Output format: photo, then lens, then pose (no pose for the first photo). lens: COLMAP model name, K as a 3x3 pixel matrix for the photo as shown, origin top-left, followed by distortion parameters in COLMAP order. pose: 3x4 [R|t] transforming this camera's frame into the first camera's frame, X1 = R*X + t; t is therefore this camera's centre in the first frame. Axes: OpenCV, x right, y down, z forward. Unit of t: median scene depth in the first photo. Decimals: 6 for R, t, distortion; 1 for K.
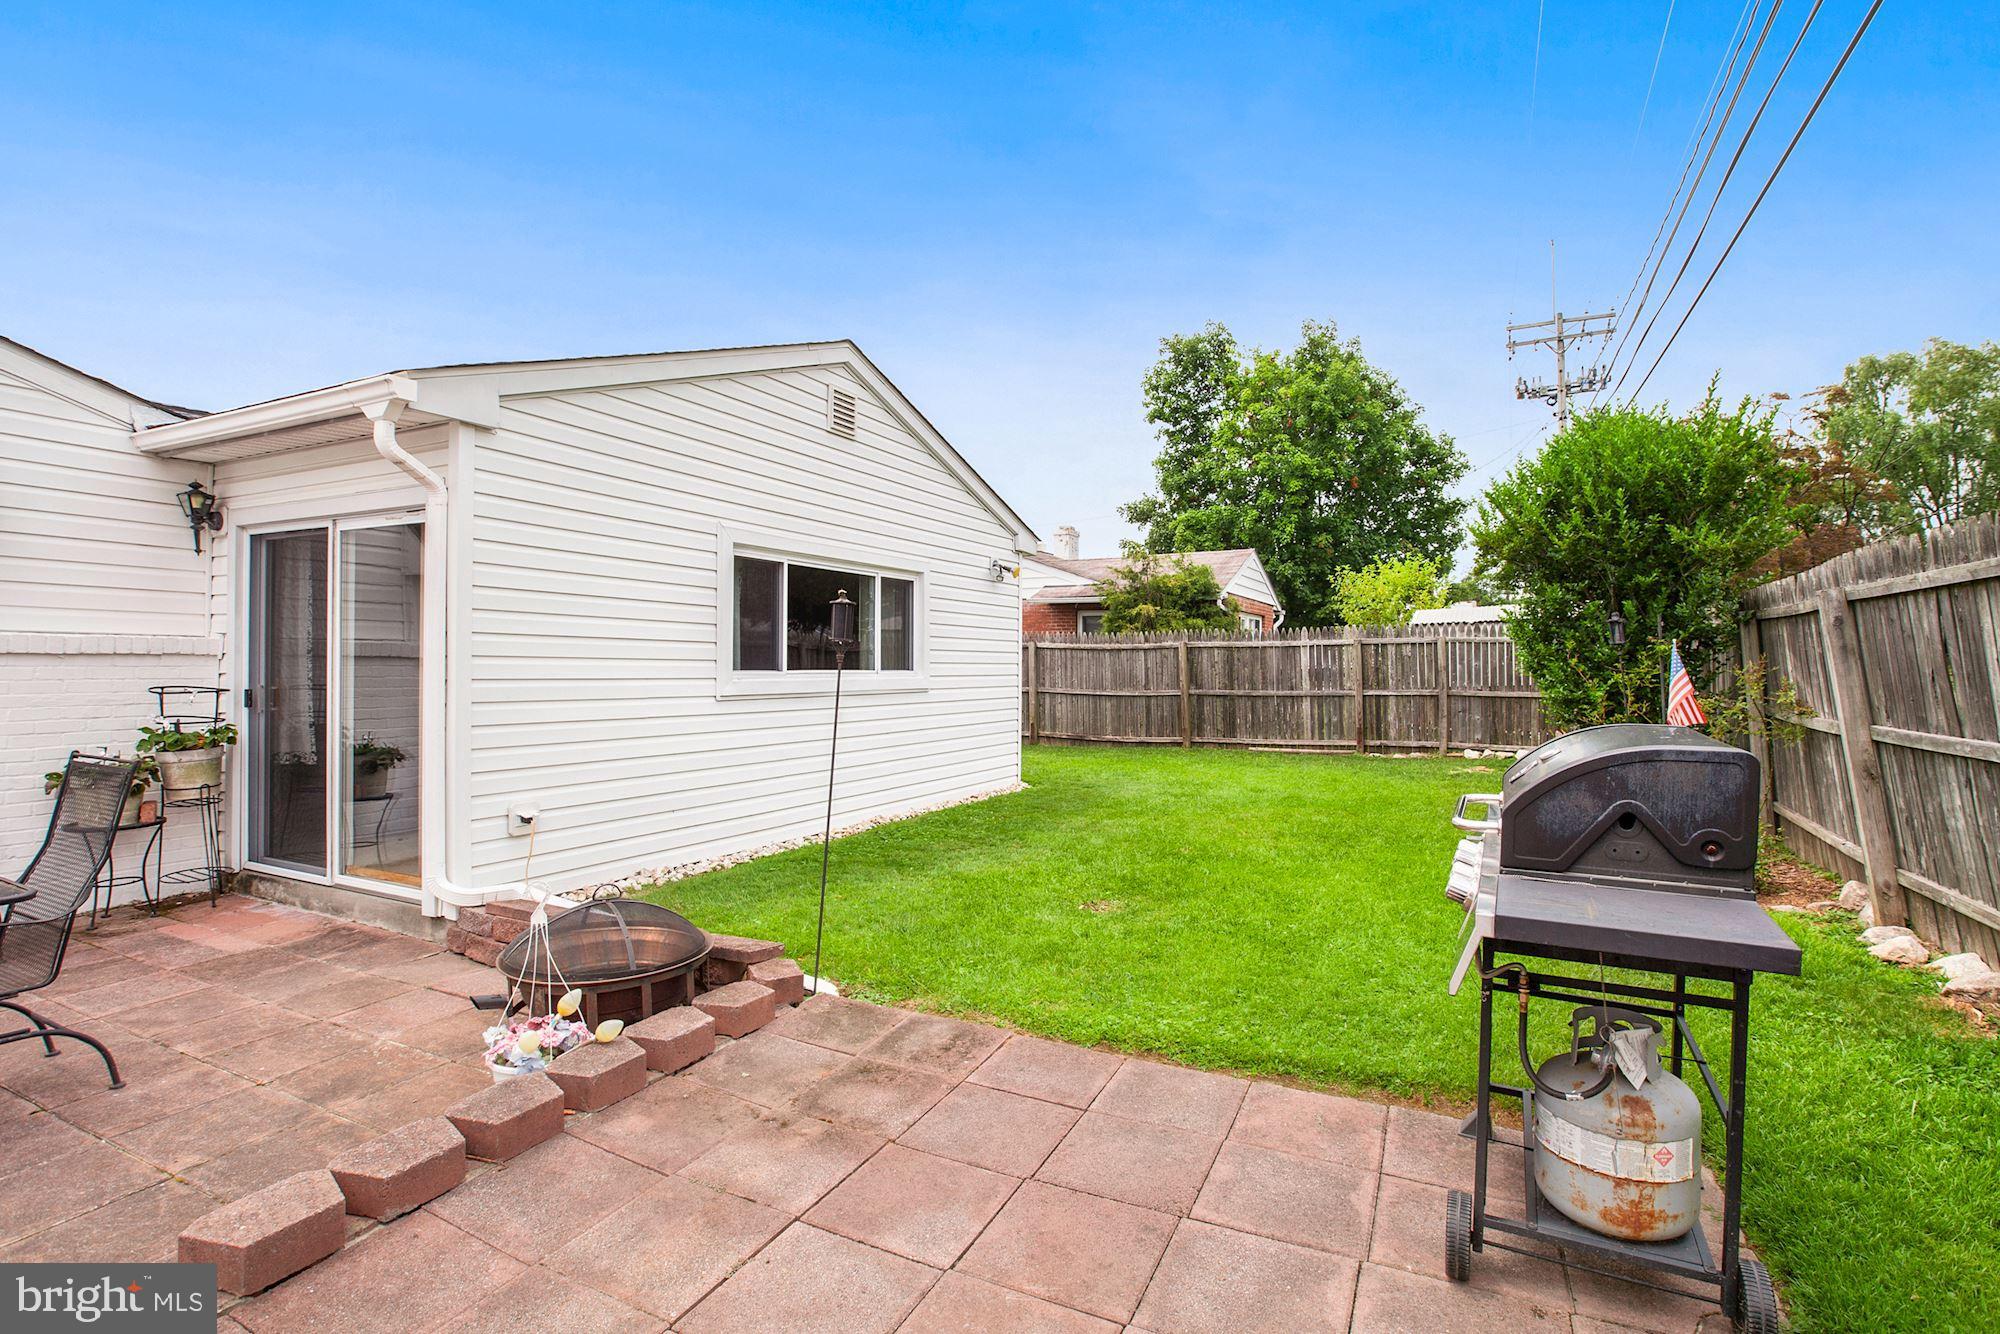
lens RADIAL K [[937.0, 0, 1000.0], [0, 937.0, 667.0], [0, 0, 1]] dist [-0.000232, -0.000054]
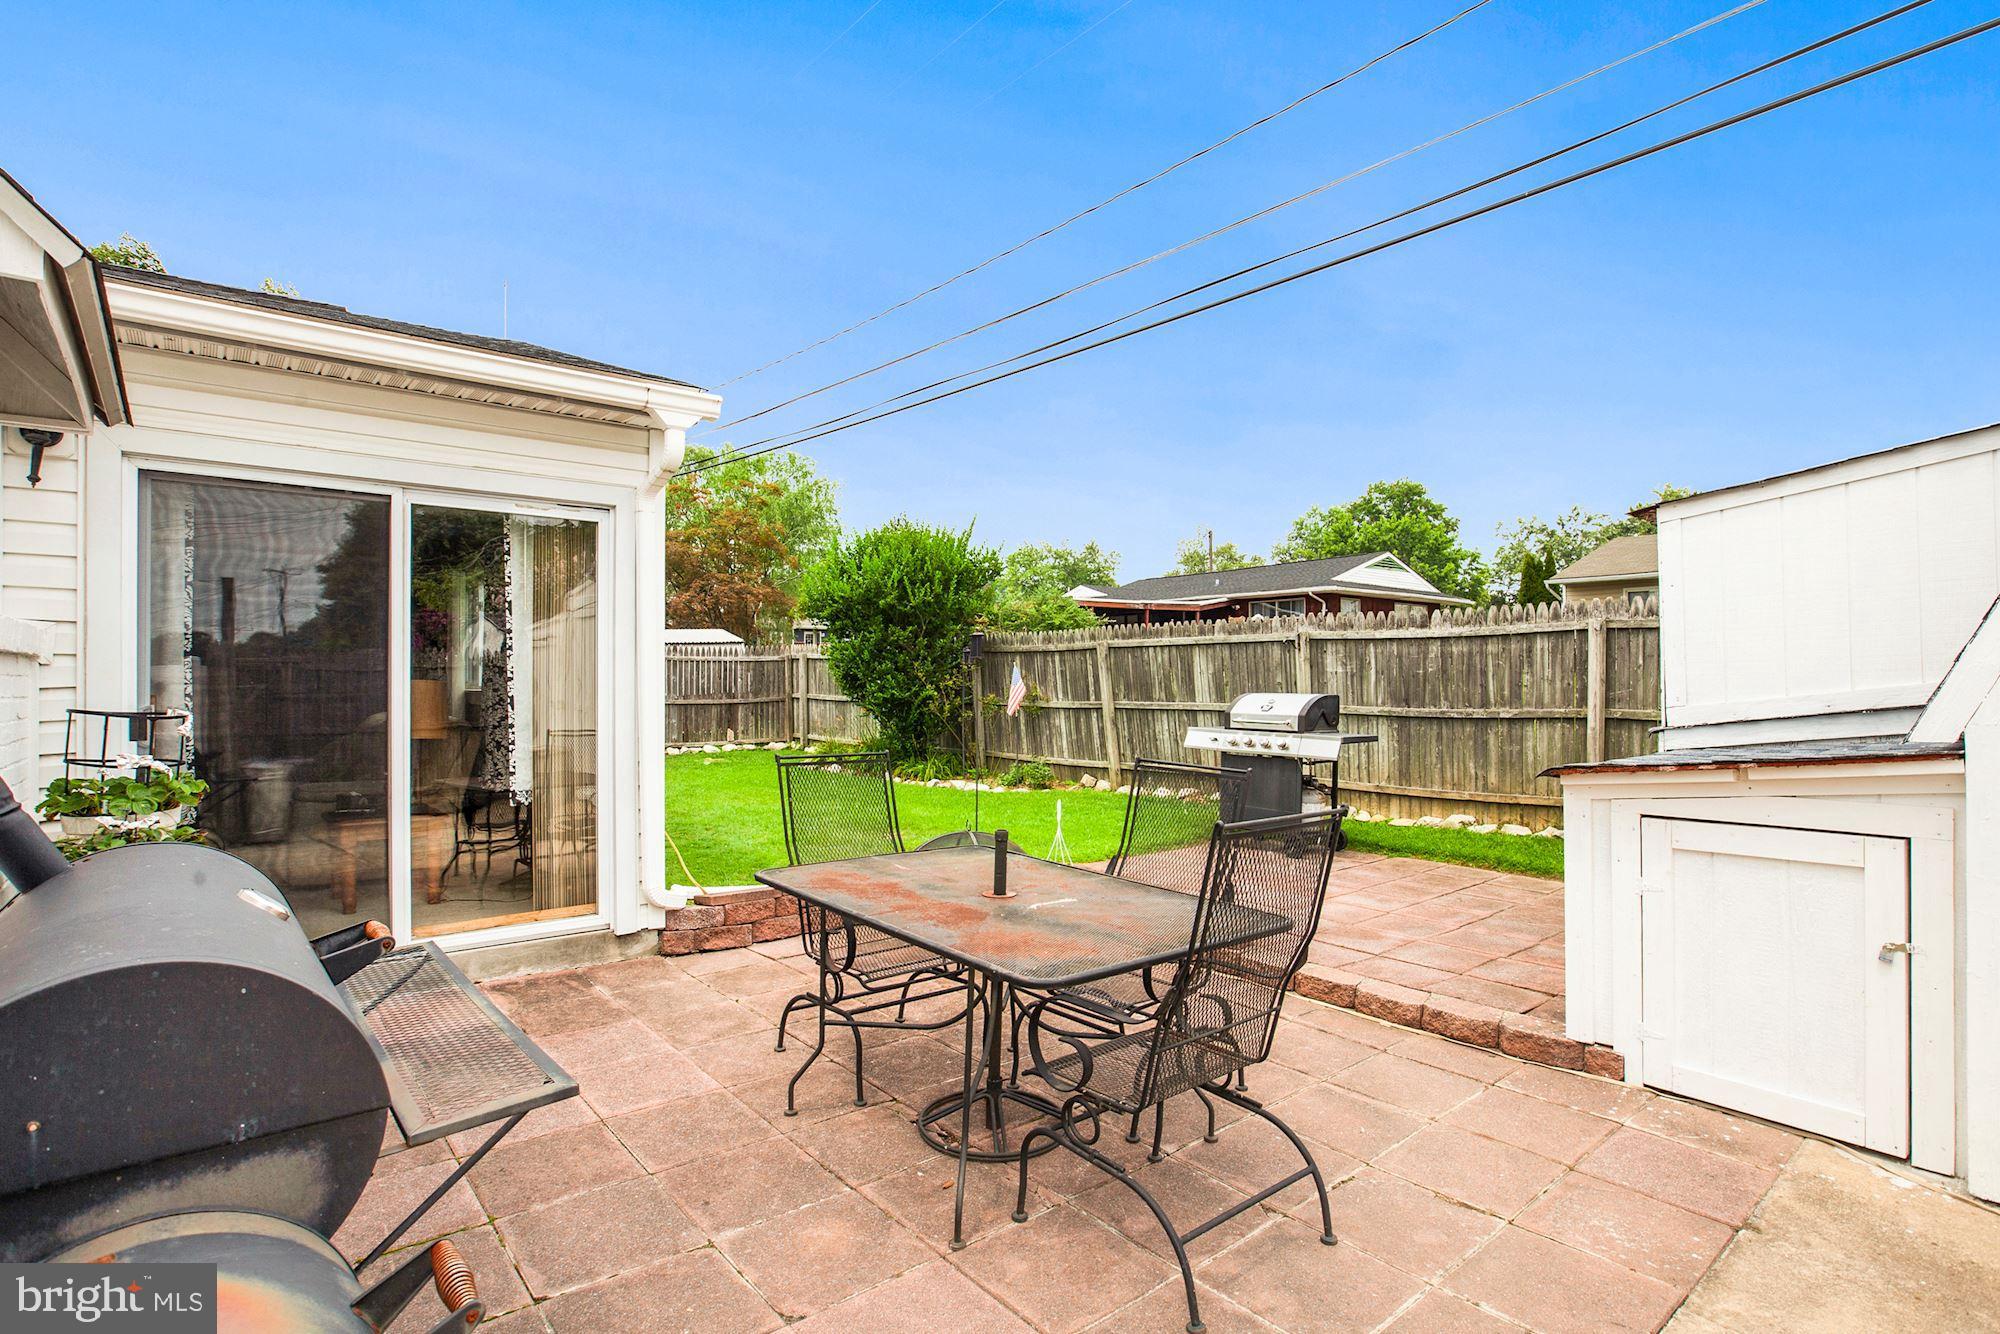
lens RADIAL K [[993.4, 0, 1000.0], [0, 993.4, 667.0], [0, 0, 1]] dist [-0.039072, 0.022985]
pose [[0.396188, 0.010245, 0.918112, -1.429738], [0.005534, 0.999893, -0.013546, 0.007239], [-0.918153, 0.010447, 0.396089, 0.252265]]
